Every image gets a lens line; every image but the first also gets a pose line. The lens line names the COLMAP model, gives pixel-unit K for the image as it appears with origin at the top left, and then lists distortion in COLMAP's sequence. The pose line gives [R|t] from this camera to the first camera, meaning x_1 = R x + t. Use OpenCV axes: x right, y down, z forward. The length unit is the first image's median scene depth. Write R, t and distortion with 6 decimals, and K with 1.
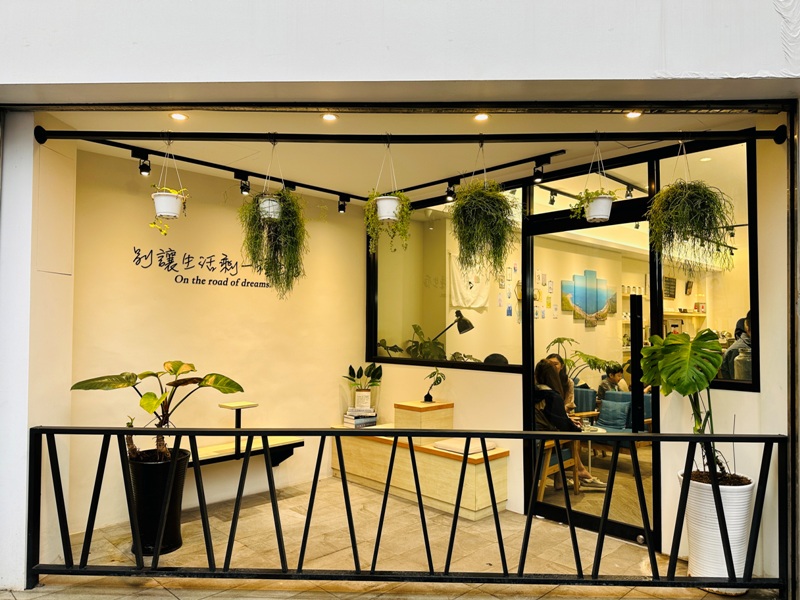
lens RADIAL K [[559.3, 0, 380.4], [0, 559.3, 310.1], [0, 0, 1]] dist [0.023443, -0.023714]
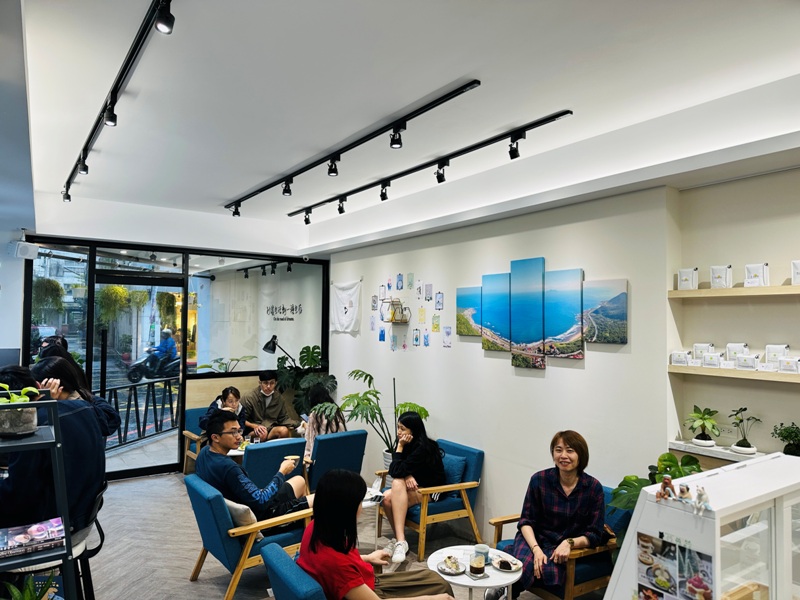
lens RADIAL K [[559.3, 0, 402.7], [0, 559.3, 305.4], [0, 0, 1]] dist [0.023443, -0.023714]
pose [[-0.125134, -0.050153, -0.990871, 1.603258], [-0.003305, 0.998737, -0.050133, -0.002044], [0.992134, -0.002999, -0.125142, 1.679936]]
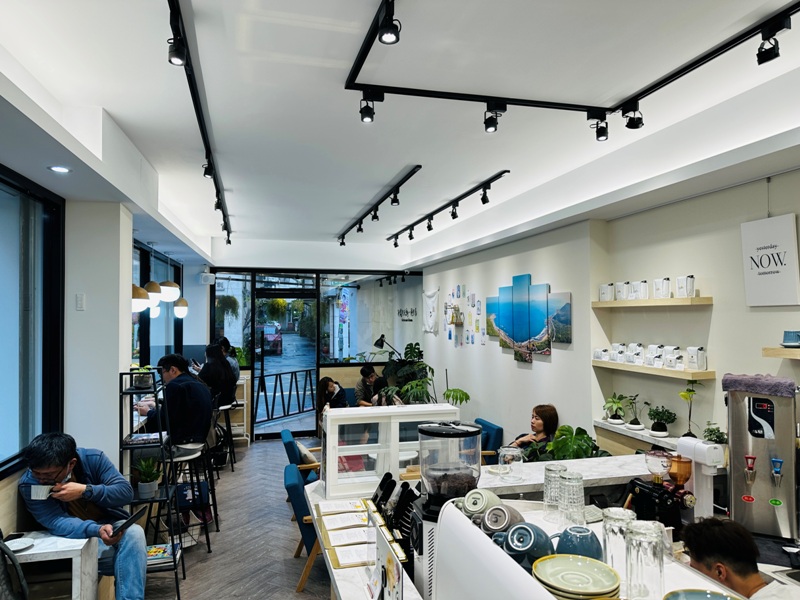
lens RADIAL K [[559.3, 0, 399.7], [0, 559.3, 300.6], [0, 0, 1]] dist [0.023443, -0.023714]
pose [[-0.464226, -0.041930, -0.884724, 1.809441], [0.004623, 0.998751, -0.049760, -0.016202], [0.885705, -0.027190, -0.463452, 2.082712]]
